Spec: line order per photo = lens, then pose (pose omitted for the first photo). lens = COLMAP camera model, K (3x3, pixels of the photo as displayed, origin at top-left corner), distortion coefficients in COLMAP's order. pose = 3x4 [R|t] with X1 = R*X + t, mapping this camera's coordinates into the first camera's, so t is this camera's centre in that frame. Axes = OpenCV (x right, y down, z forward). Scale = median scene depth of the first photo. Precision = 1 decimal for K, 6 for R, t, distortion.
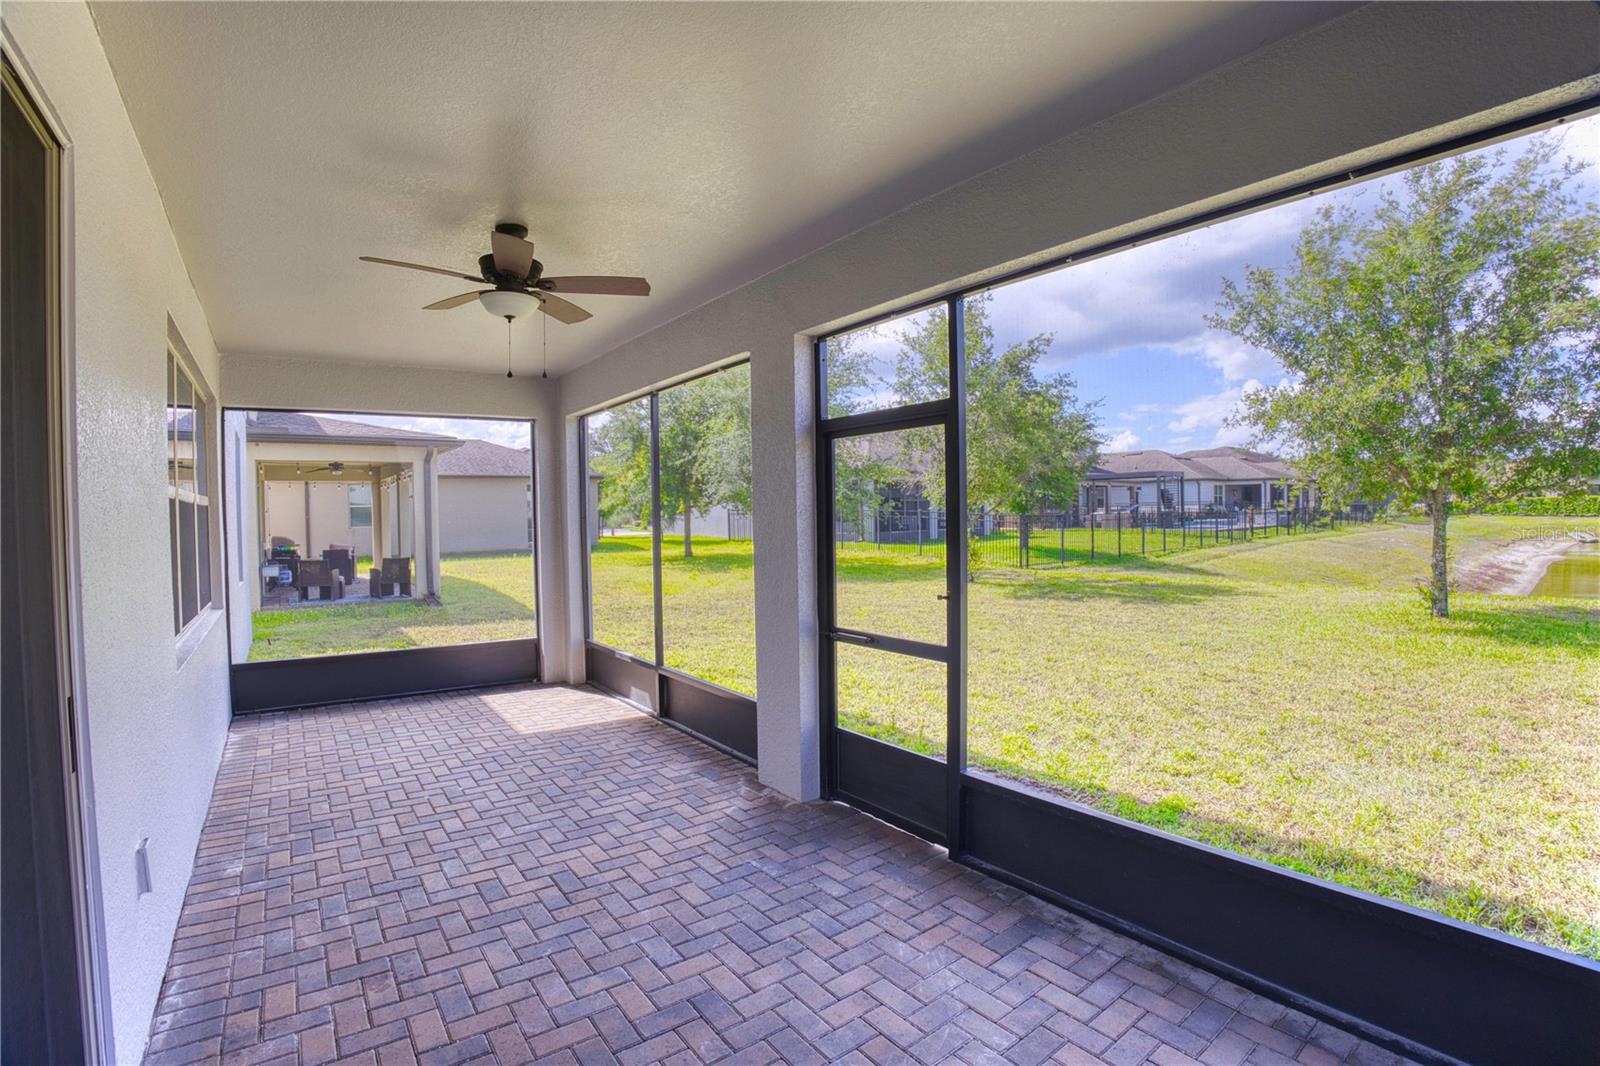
lens RADIAL K [[704.1, 0, 800.0], [0, 704.1, 533.0], [0, 0, 1]] dist [-0.111027, 0.024395]
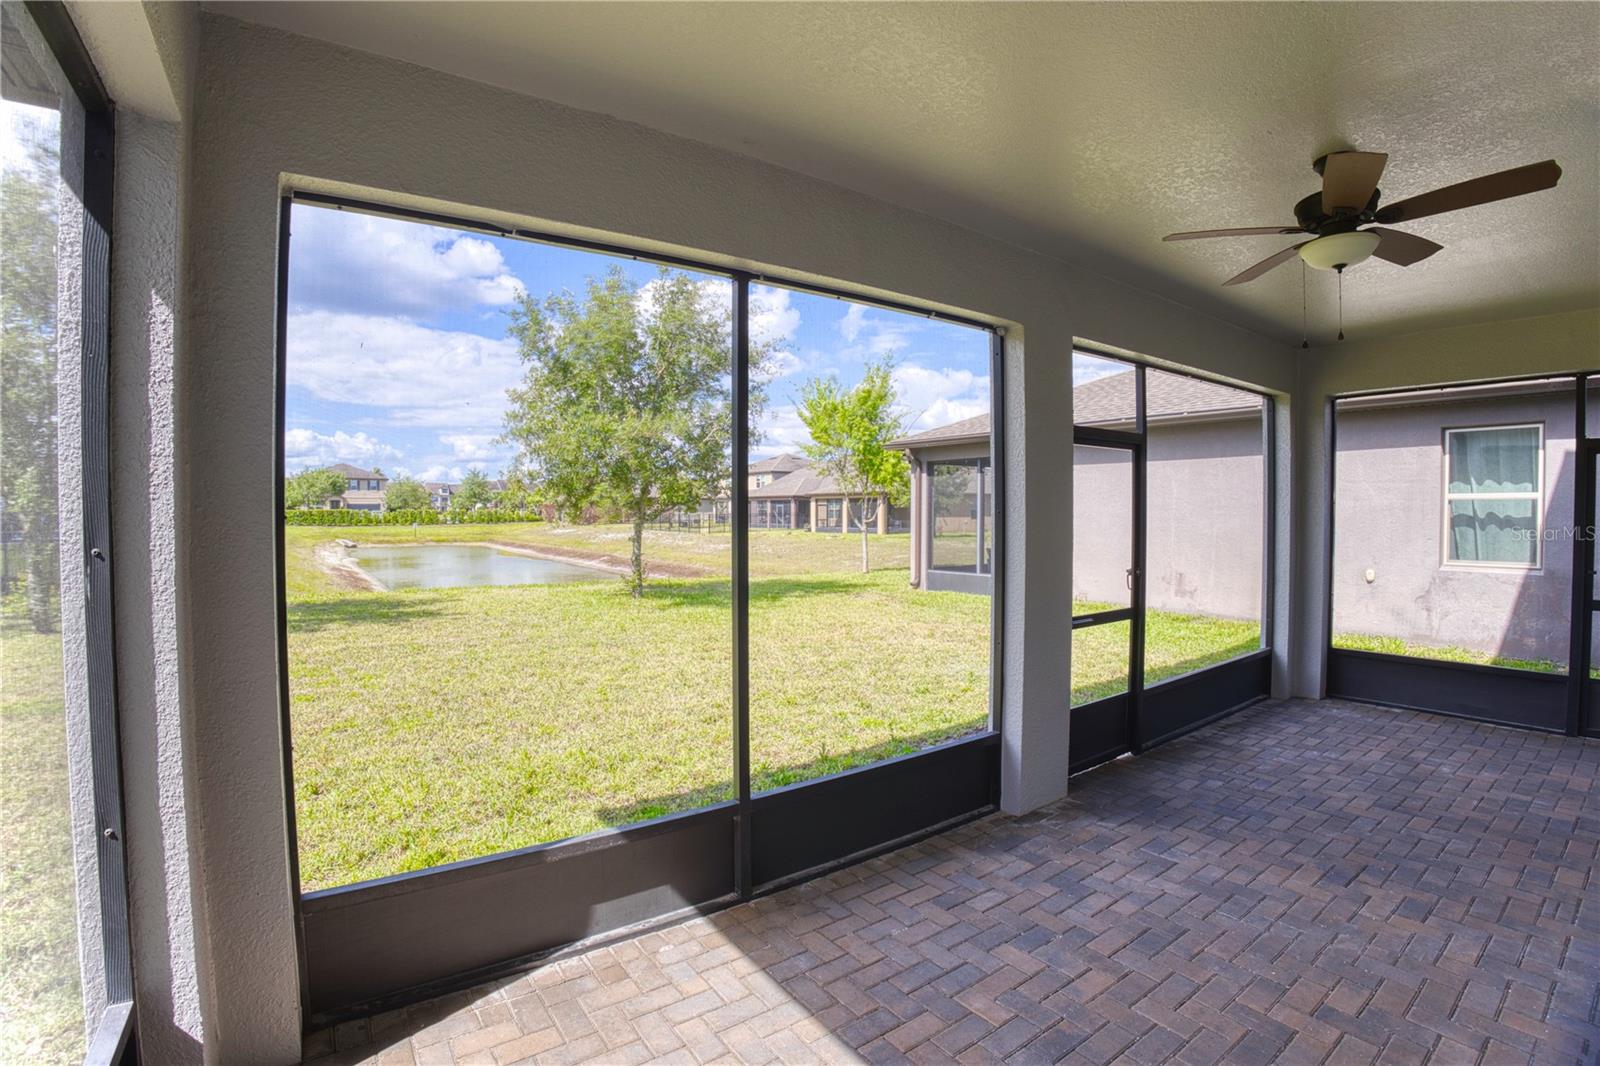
lens RADIAL K [[704.1, 0, 800.0], [0, 704.1, 533.0], [0, 0, 1]] dist [-0.111027, 0.024395]
pose [[0.048615, -0.005682, 0.998801, -1.311914], [0.020829, 0.999772, 0.004673, -0.018319], [-0.998600, 0.020577, 0.048722, 1.710599]]
